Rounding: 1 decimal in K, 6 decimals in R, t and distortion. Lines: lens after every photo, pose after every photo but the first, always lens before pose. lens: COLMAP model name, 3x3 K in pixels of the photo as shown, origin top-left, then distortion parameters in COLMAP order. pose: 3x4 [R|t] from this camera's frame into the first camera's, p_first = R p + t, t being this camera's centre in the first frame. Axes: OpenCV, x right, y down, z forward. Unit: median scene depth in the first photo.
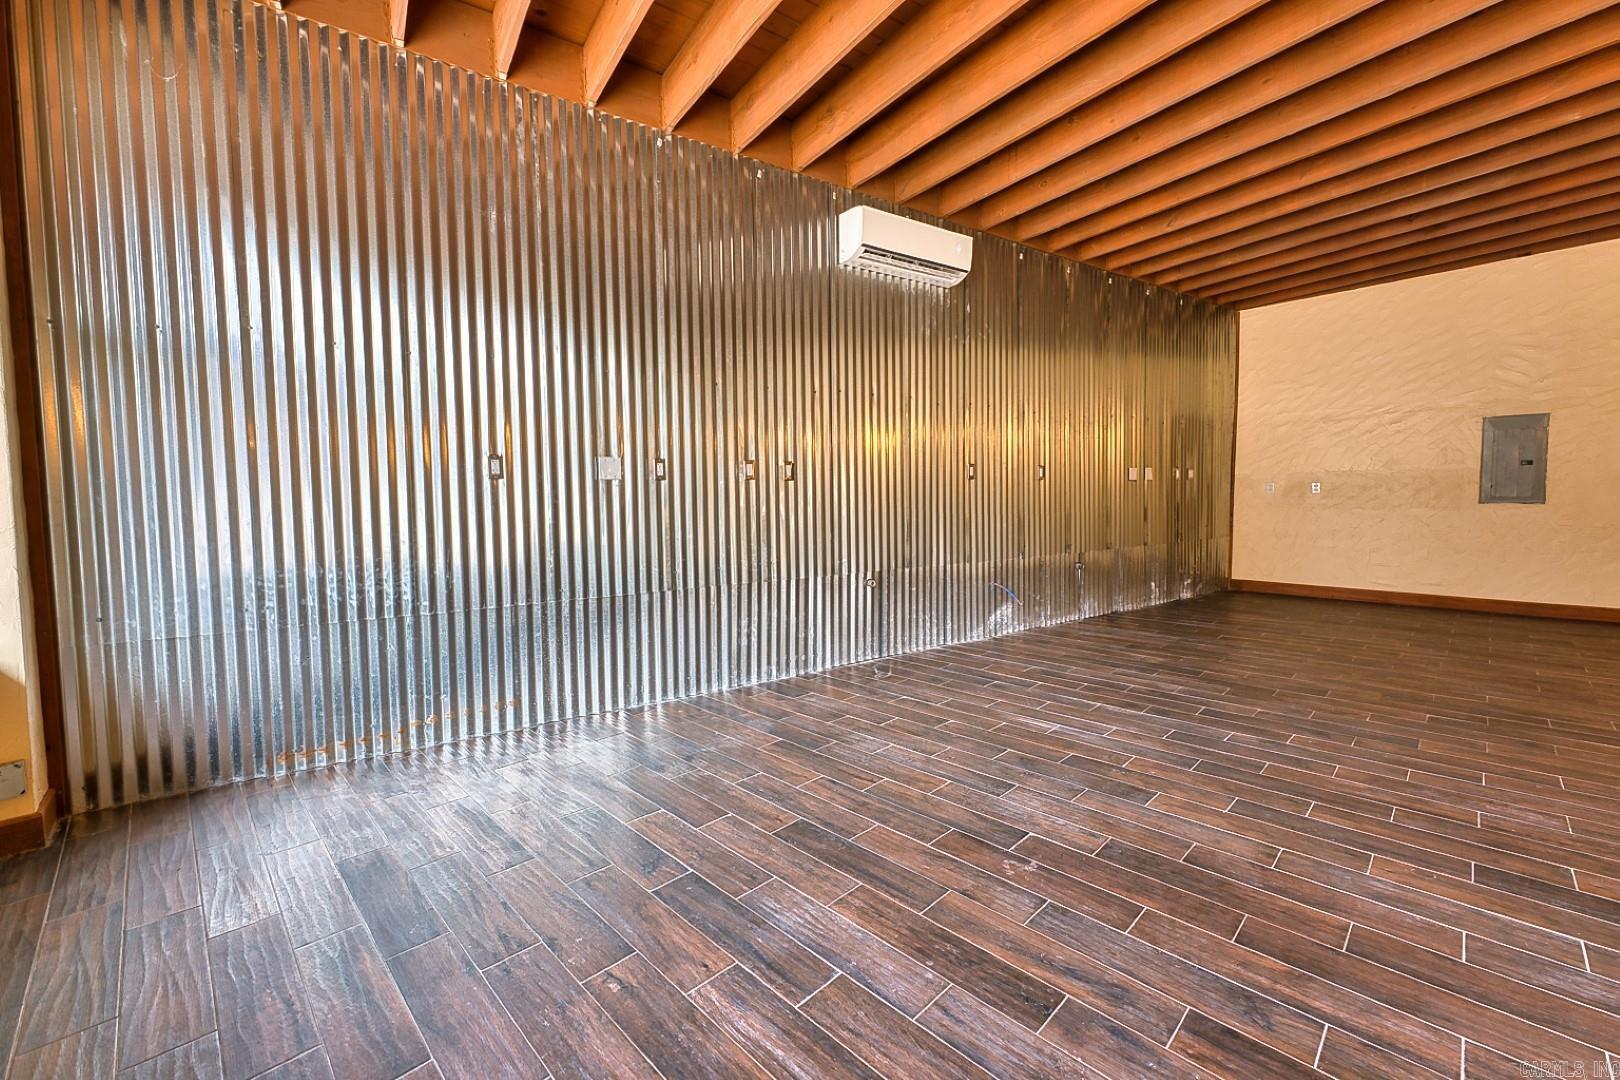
lens RADIAL K [[651.8, 0, 805.3], [0, 651.8, 532.6], [0, 0, 1]] dist [-0.000913, 0.000046]
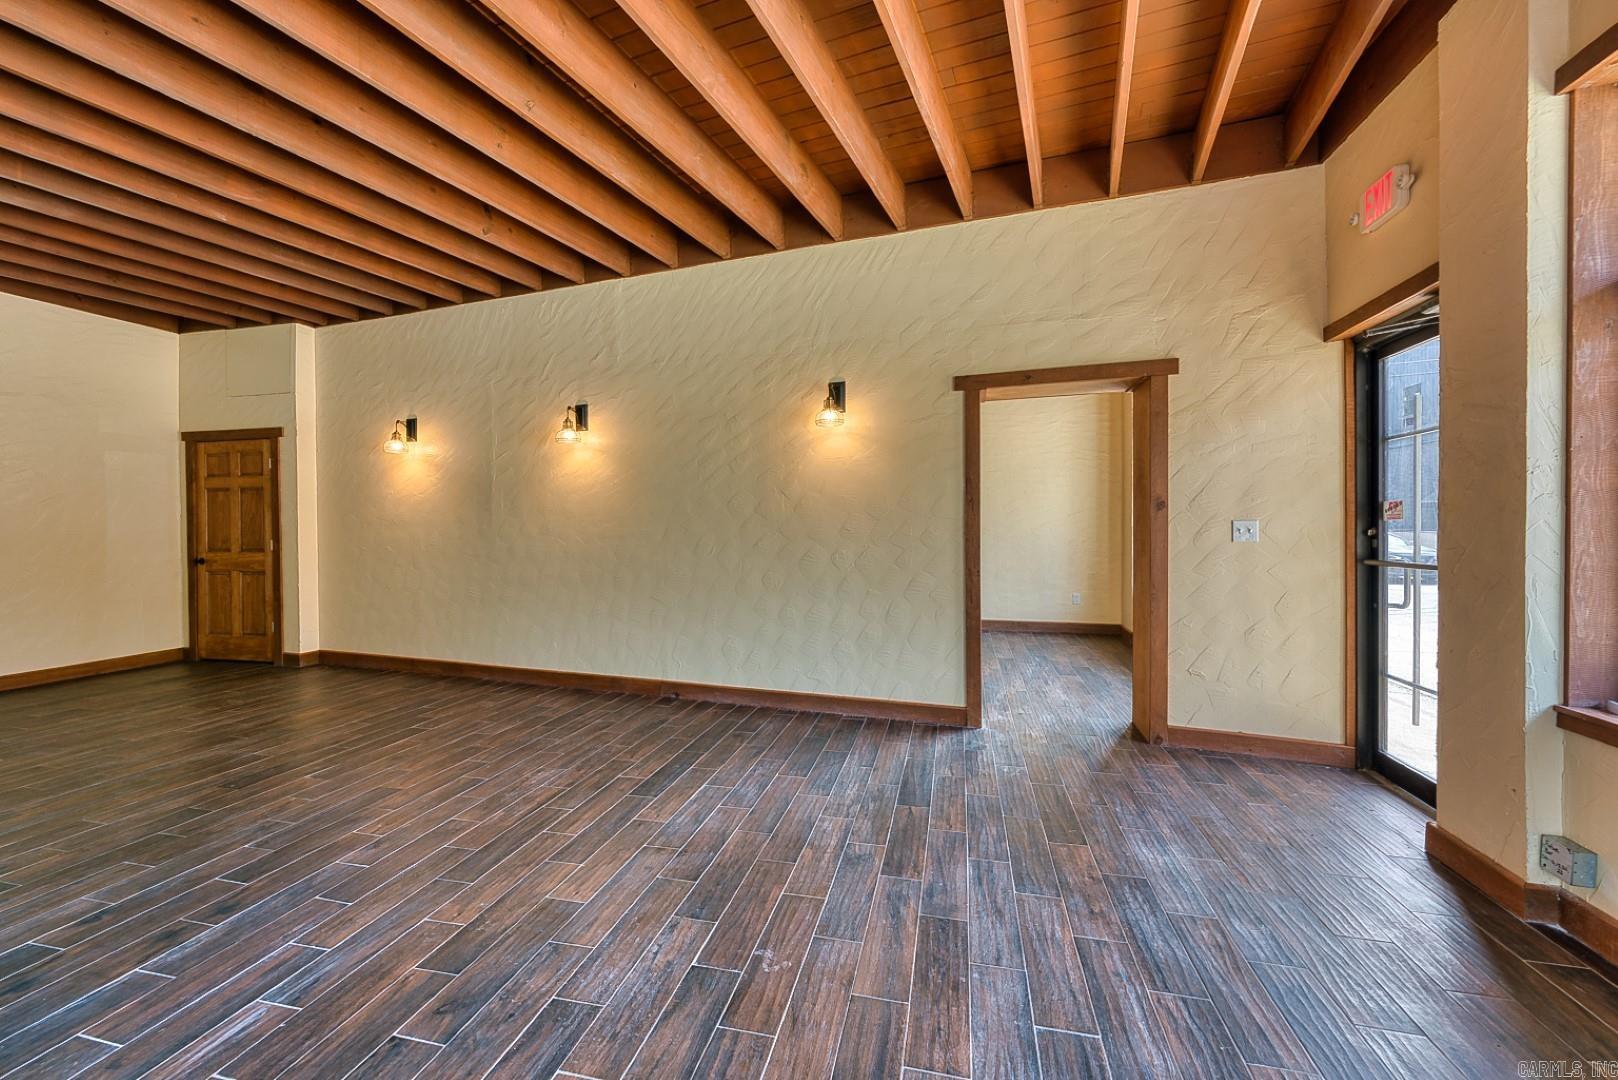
lens RADIAL K [[651.0, 0, 813.4], [0, 651.0, 534.5], [0, 0, 1]] dist [-0.000913, 0.000046]
pose [[-0.530007, 0.006746, 0.847967, -0.583406], [0.060573, 0.997715, 0.029922, -0.141391], [-0.845827, 0.067223, -0.529204, 1.634778]]
